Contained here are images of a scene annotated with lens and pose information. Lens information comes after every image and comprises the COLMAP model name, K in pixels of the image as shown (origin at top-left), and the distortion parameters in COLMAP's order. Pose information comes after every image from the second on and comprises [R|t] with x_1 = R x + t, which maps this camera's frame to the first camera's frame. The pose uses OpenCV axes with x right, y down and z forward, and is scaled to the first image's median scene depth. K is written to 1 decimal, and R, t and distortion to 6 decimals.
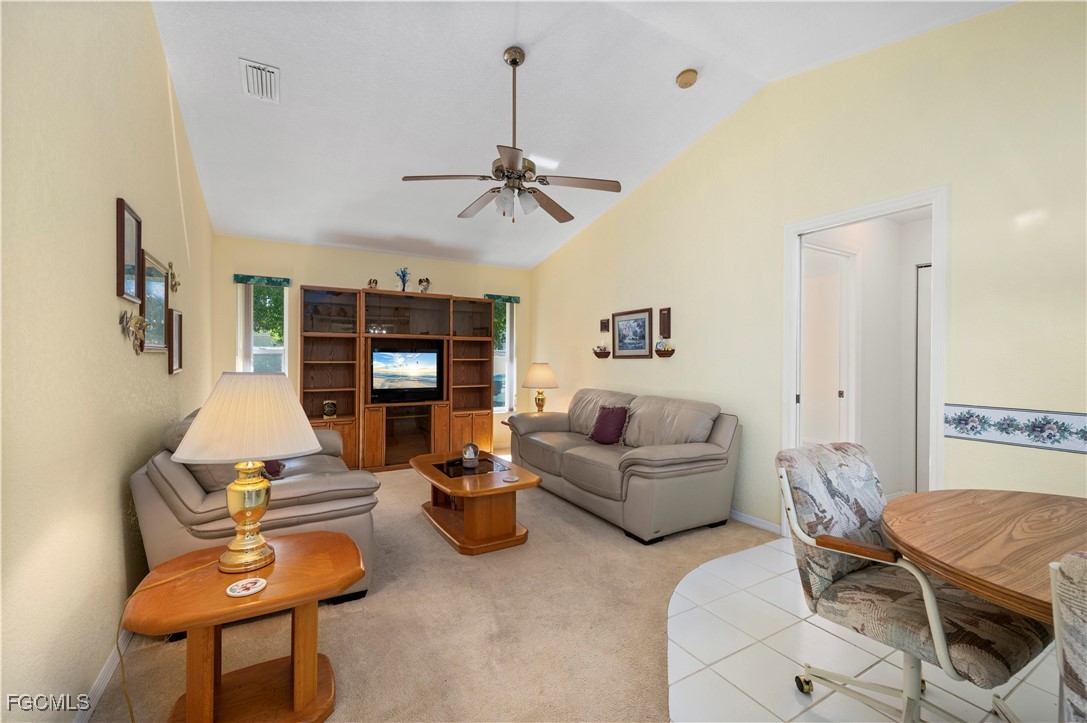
lens RADIAL K [[455.7, 0, 544.9], [0, 455.7, 359.9], [0, 0, 1]] dist [-0.003828, 0.000139]
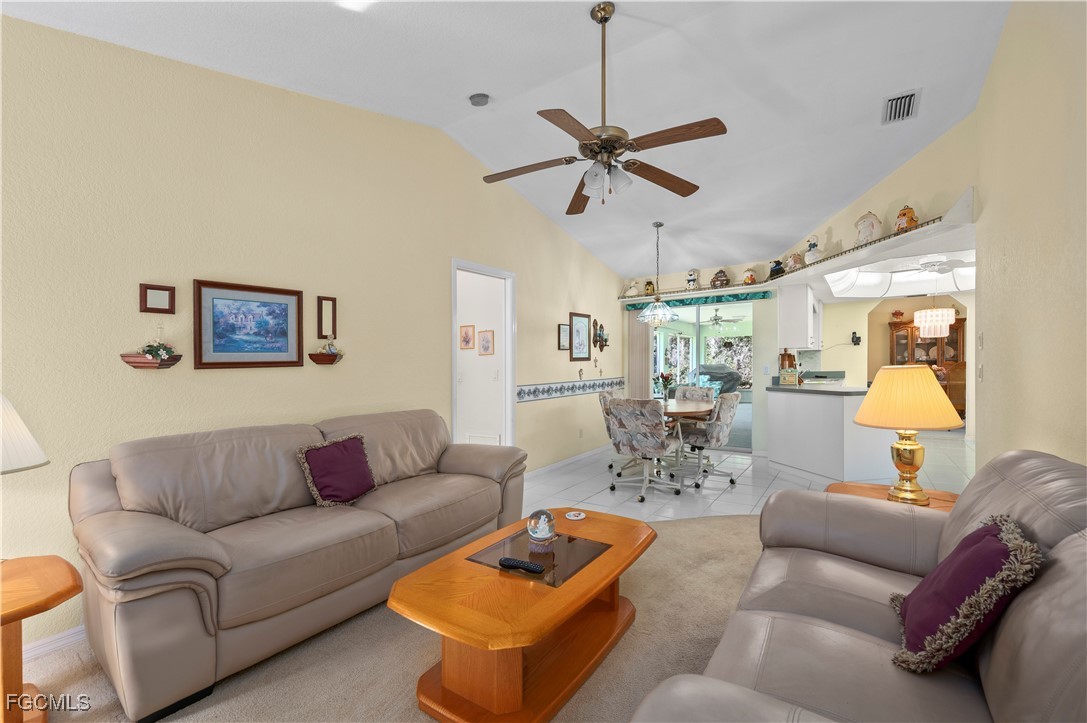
lens RADIAL K [[480.2, 0, 539.7], [0, 480.2, 396.4], [0, 0, 1]] dist [0.002954, 0.000295]
pose [[-0.430551, -0.055969, 0.900829, -0.511556], [0.020283, 0.997223, 0.071652, -0.002211], [-0.902338, 0.049121, -0.428220, 0.895248]]
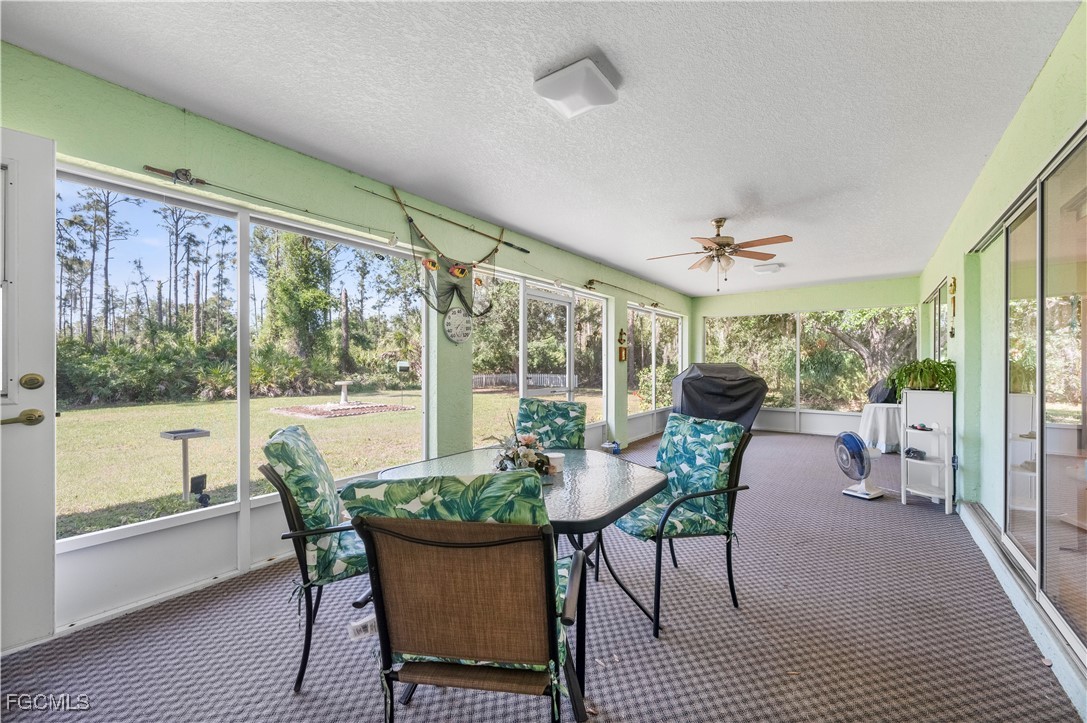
lens RADIAL K [[432.7, 0, 542.3], [0, 432.7, 363.6], [0, 0, 1]] dist [0.002229, -0.001450]
pose [[-0.384017, -0.011056, 0.923260, 0.594674], [-0.007016, 0.999934, 0.009056, 0.028251], [-0.923300, -0.003000, -0.384069, -0.249989]]
